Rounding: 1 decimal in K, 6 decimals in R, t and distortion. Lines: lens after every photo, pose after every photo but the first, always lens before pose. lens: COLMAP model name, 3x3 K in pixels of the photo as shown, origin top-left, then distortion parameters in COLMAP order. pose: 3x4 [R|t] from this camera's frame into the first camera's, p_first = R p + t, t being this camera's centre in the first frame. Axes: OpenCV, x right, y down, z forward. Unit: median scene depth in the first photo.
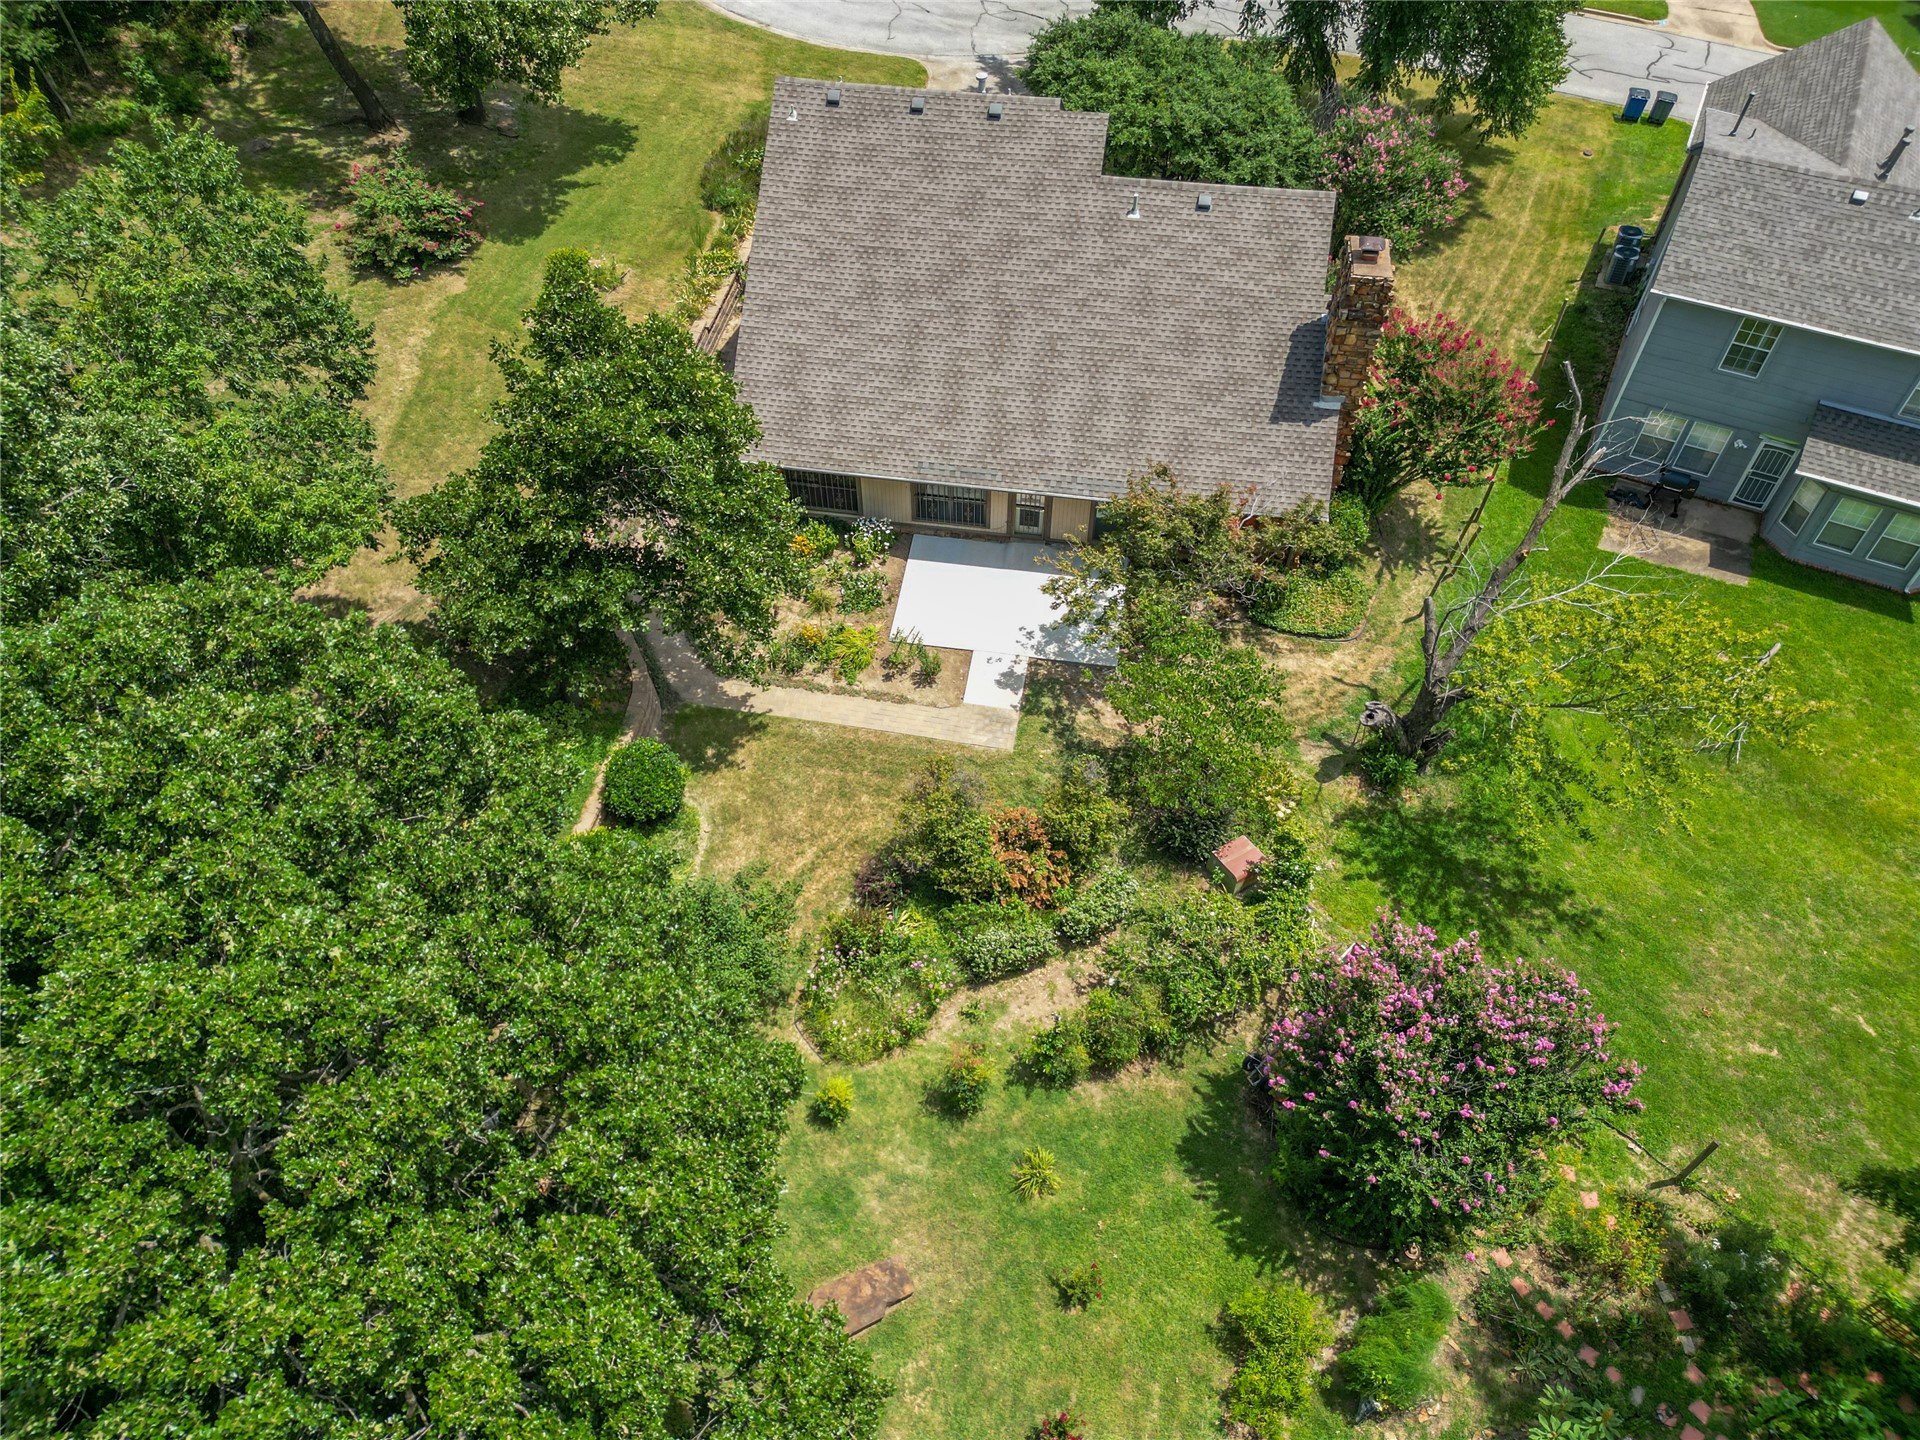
lens RADIAL K [[1312.6, 0, 948.0], [0, 1312.6, 722.4], [0, 0, 1]] dist [0.094610, -0.110182]
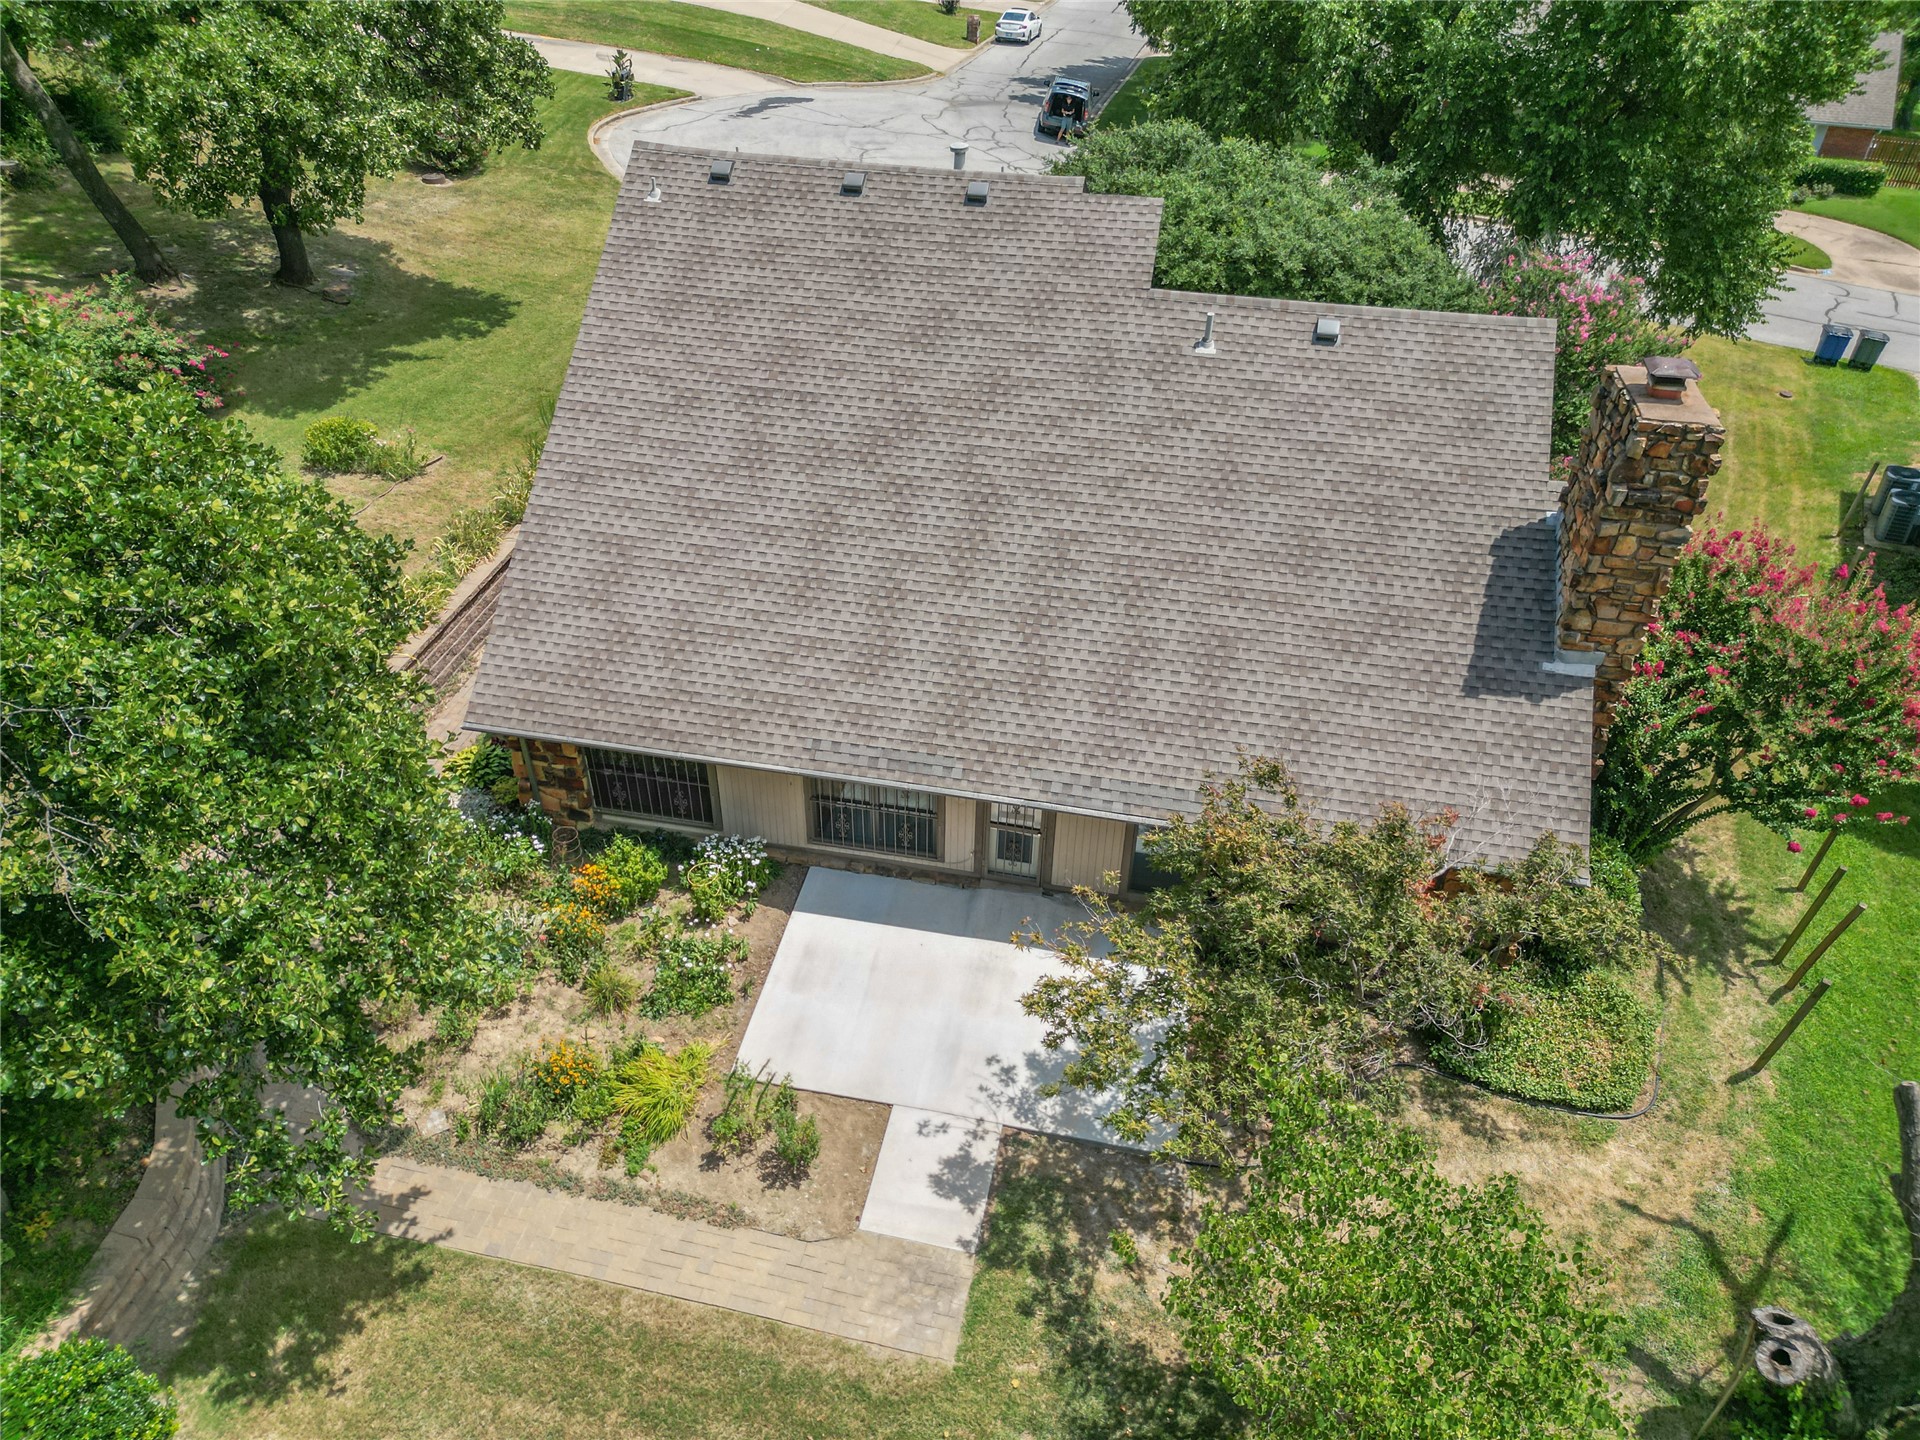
lens RADIAL K [[1312.6, 0, 948.0], [0, 1312.6, 722.4], [0, 0, 1]] dist [0.094610, -0.110182]
pose [[0.999000, 0.039225, -0.021454, 0.045374], [-0.043077, 0.972940, -0.227006, -0.082994], [0.011969, 0.227703, 0.973657, 0.467606]]
